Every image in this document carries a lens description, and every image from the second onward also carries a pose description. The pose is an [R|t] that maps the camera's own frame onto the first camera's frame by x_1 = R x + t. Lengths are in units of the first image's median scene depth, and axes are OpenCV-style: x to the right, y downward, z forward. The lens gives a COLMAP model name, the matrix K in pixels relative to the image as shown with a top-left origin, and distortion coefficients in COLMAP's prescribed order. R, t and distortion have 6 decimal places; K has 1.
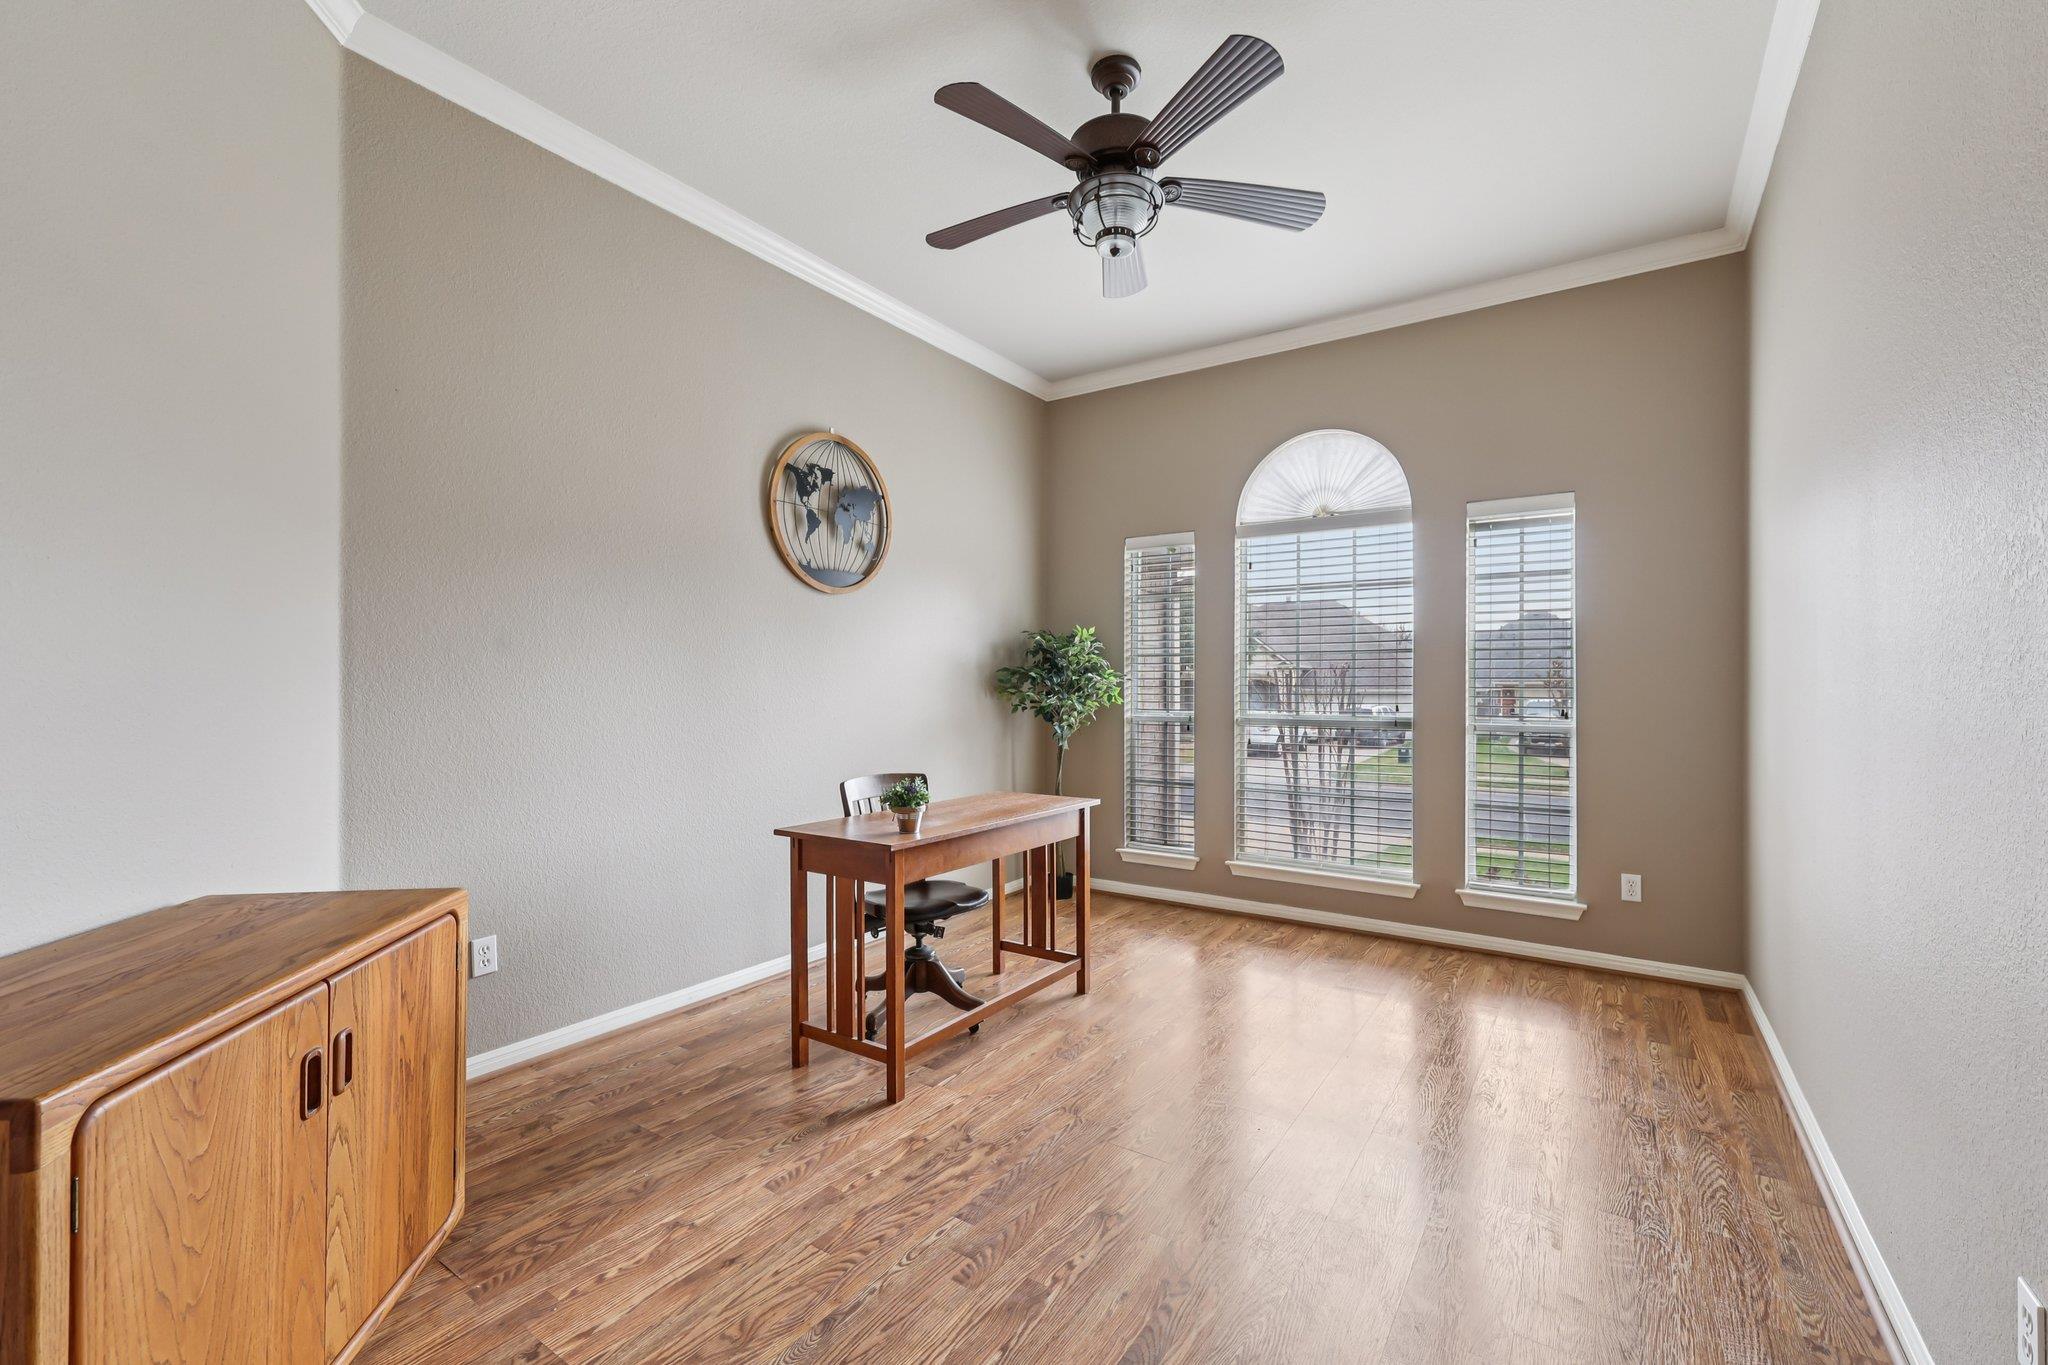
lens RADIAL K [[854.3, 0, 1027.1], [0, 854.3, 691.1], [0, 0, 1]] dist [-0.016133, 0.000042]
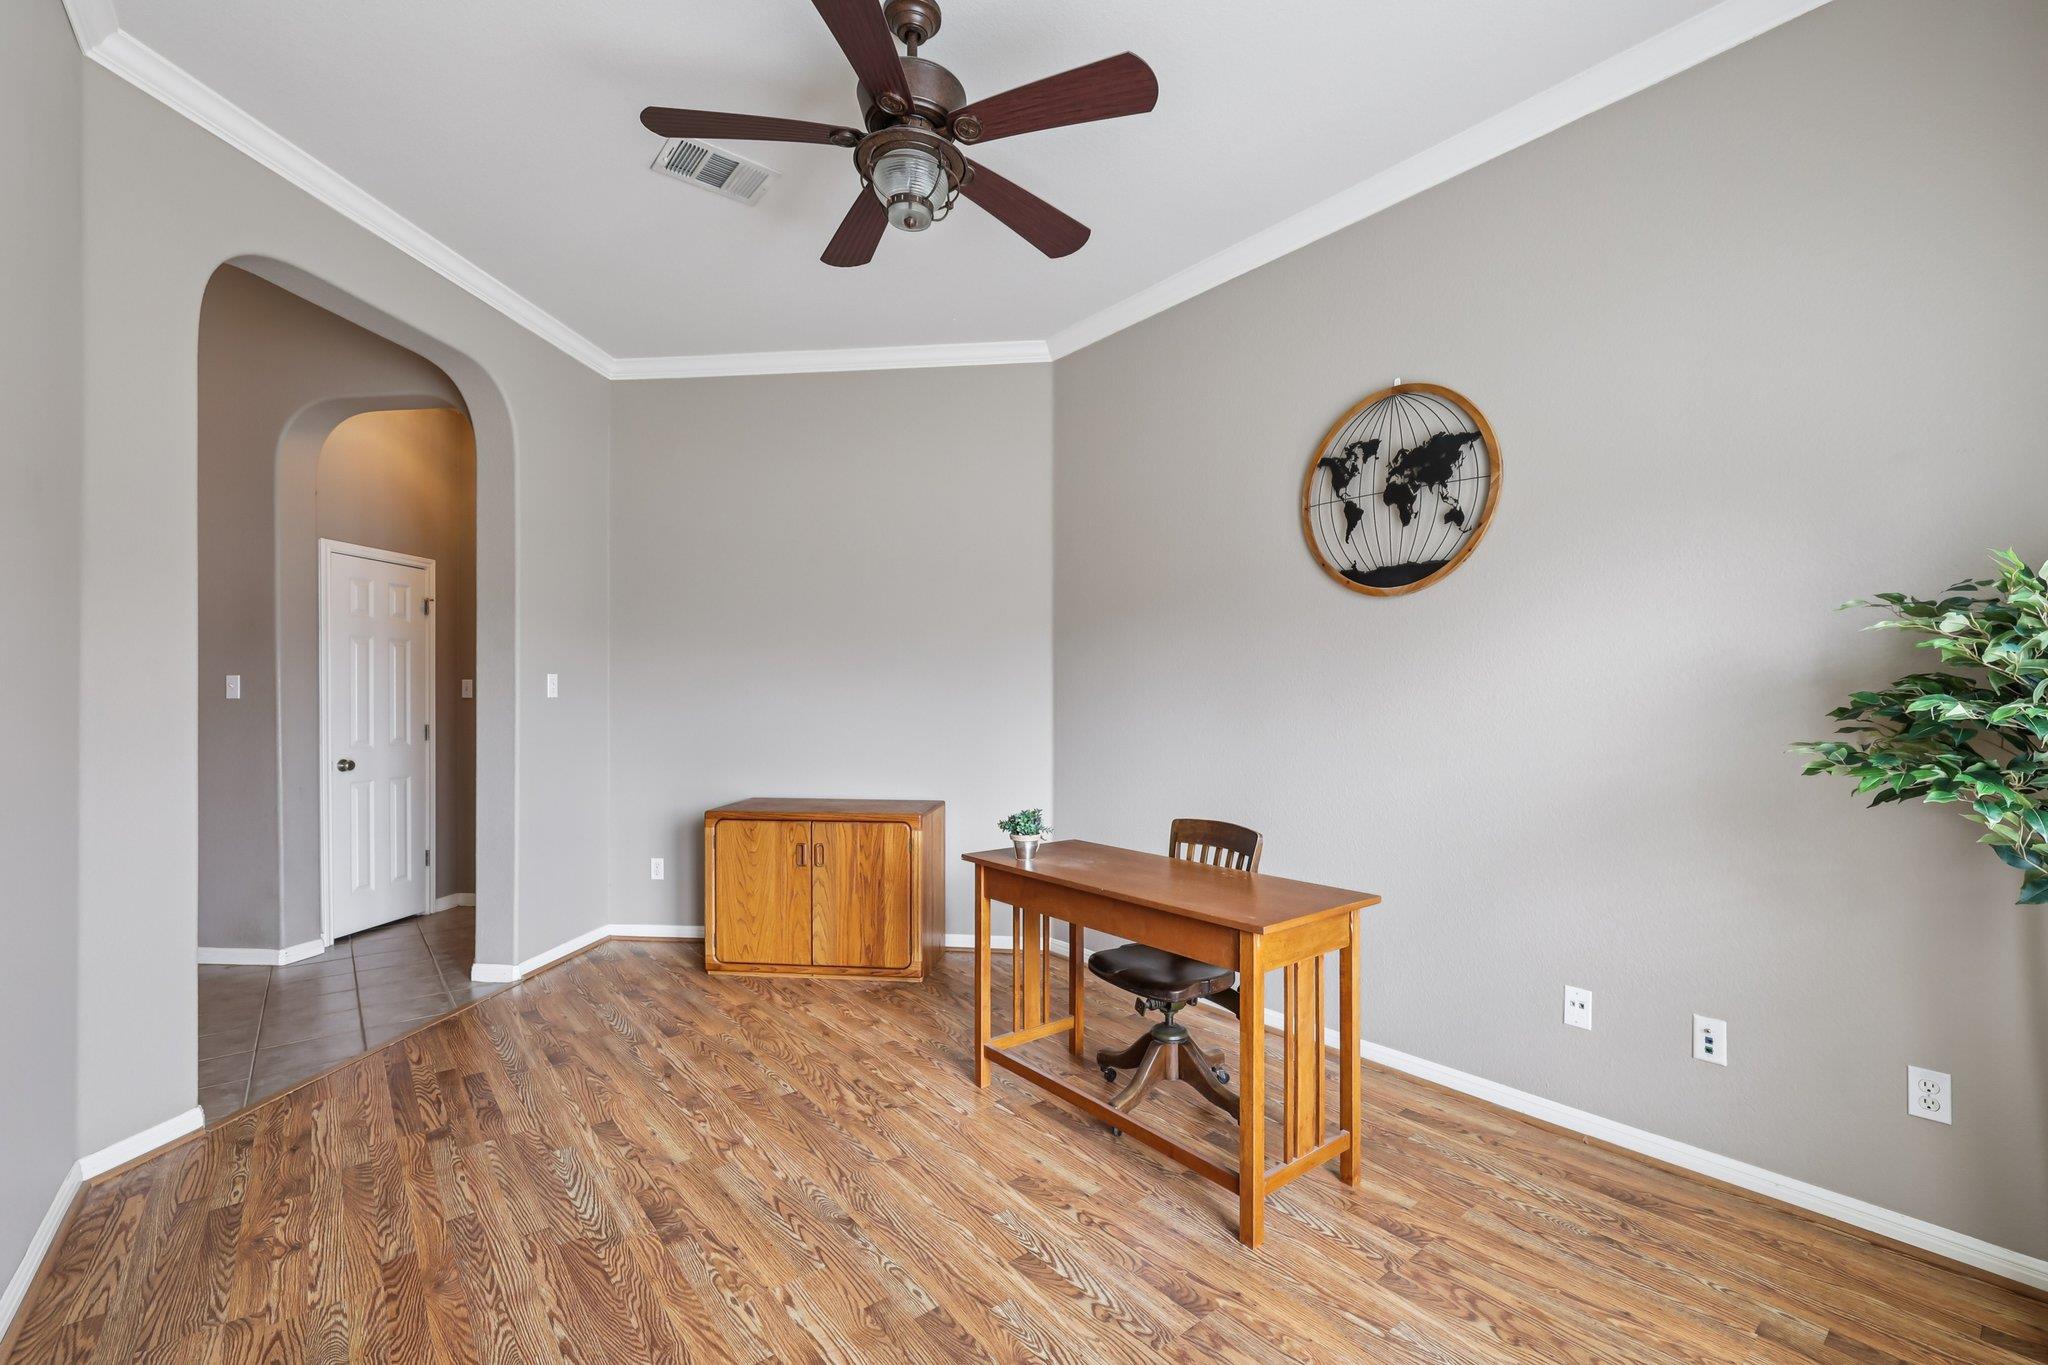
lens RADIAL K [[854.3, 0, 1027.1], [0, 854.3, 691.1], [0, 0, 1]] dist [-0.016133, 0.000042]
pose [[-0.277438, -0.002296, -0.960741, 0.627894], [-0.000170, 0.999997, -0.002341, -0.027636], [0.960744, -0.000486, -0.277438, 0.938969]]
